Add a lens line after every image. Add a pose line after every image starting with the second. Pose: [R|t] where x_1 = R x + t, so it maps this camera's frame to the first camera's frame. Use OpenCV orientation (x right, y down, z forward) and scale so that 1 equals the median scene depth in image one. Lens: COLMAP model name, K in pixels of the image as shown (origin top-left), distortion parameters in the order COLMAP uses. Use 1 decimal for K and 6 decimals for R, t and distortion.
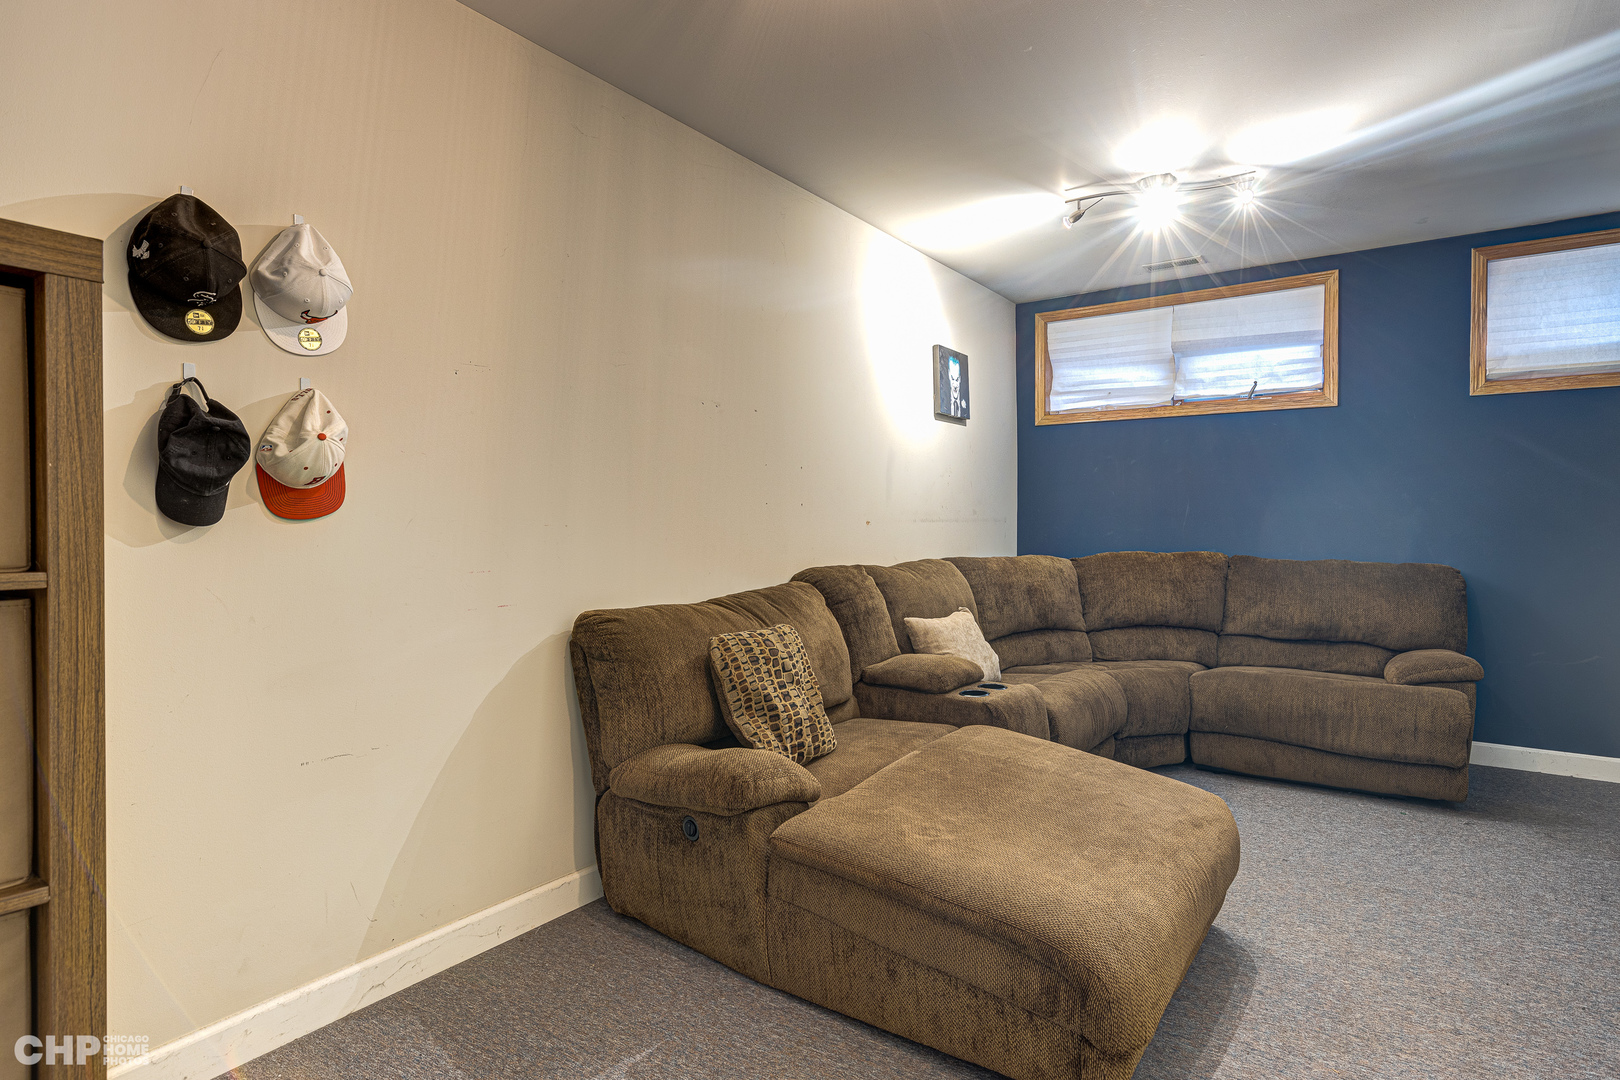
lens RADIAL K [[834.3, 0, 839.3], [0, 834.3, 534.1], [0, 0, 1]] dist [0.002583, 0.000266]
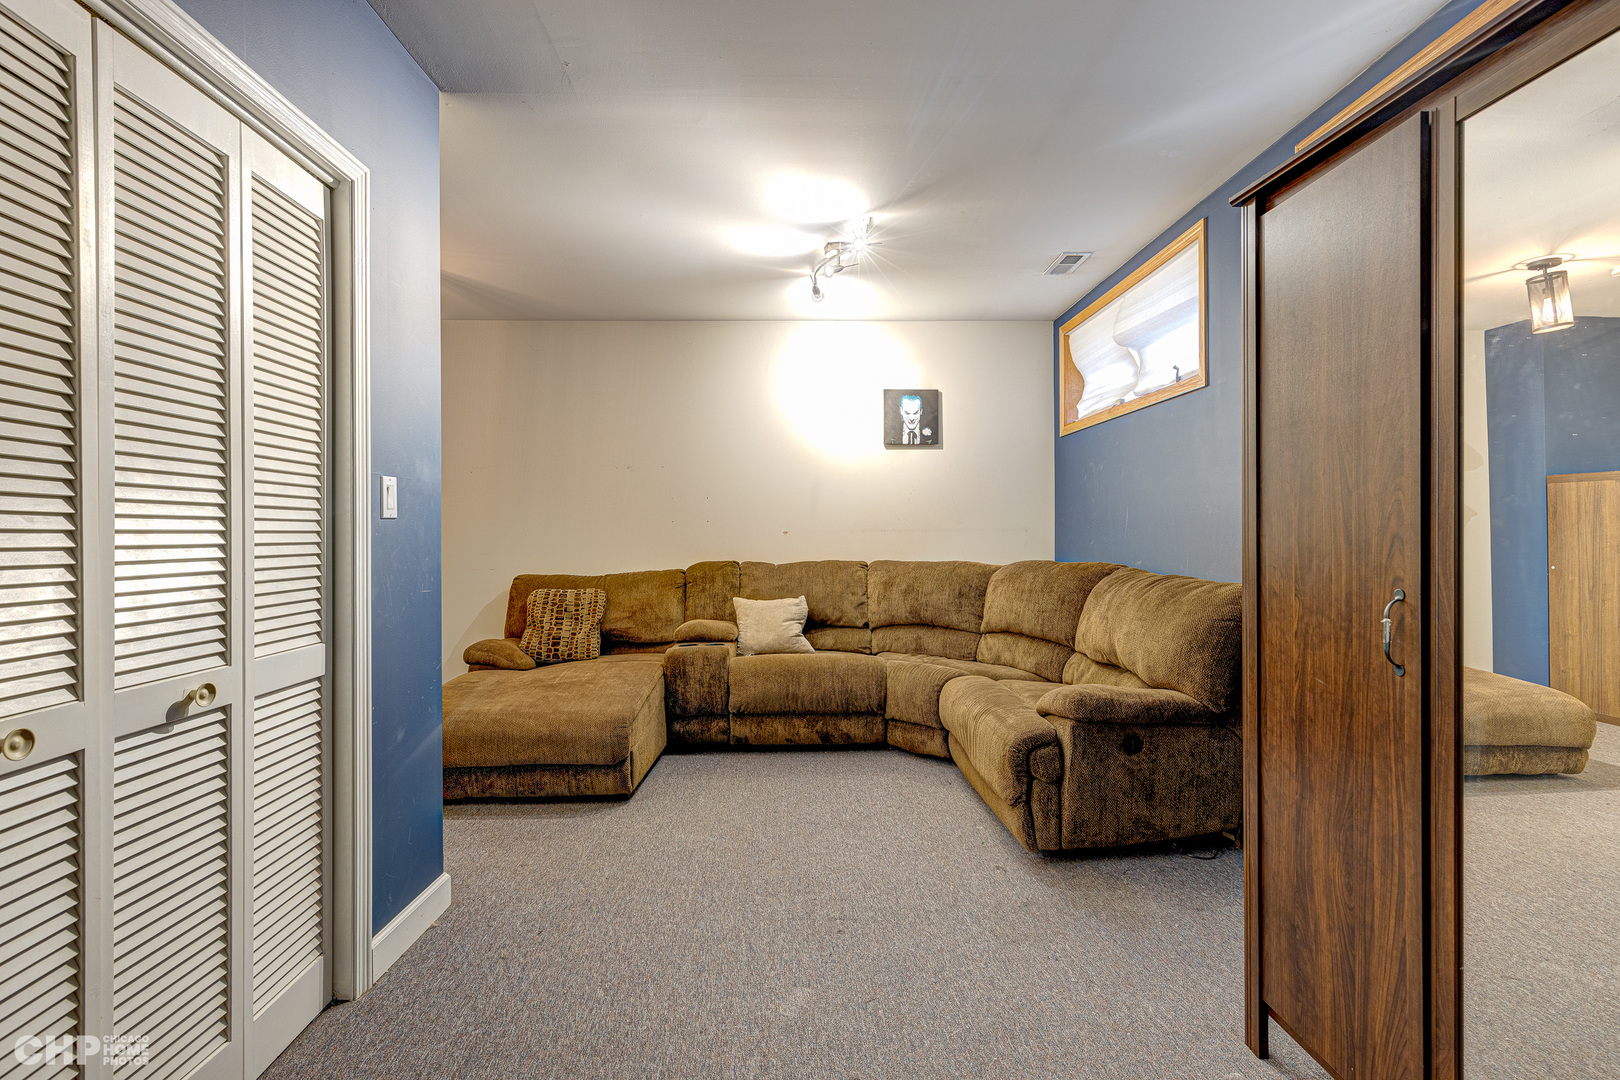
lens RADIAL K [[734.6, 0, 823.9], [0, 734.6, 539.0], [0, 0, 1]] dist [0.004975, -0.000968]
pose [[0.595823, 0.003893, -0.803107, 0.949350], [-0.008746, 0.999960, -0.001641, -0.001494], [0.803068, 0.008002, 0.595833, 0.280397]]
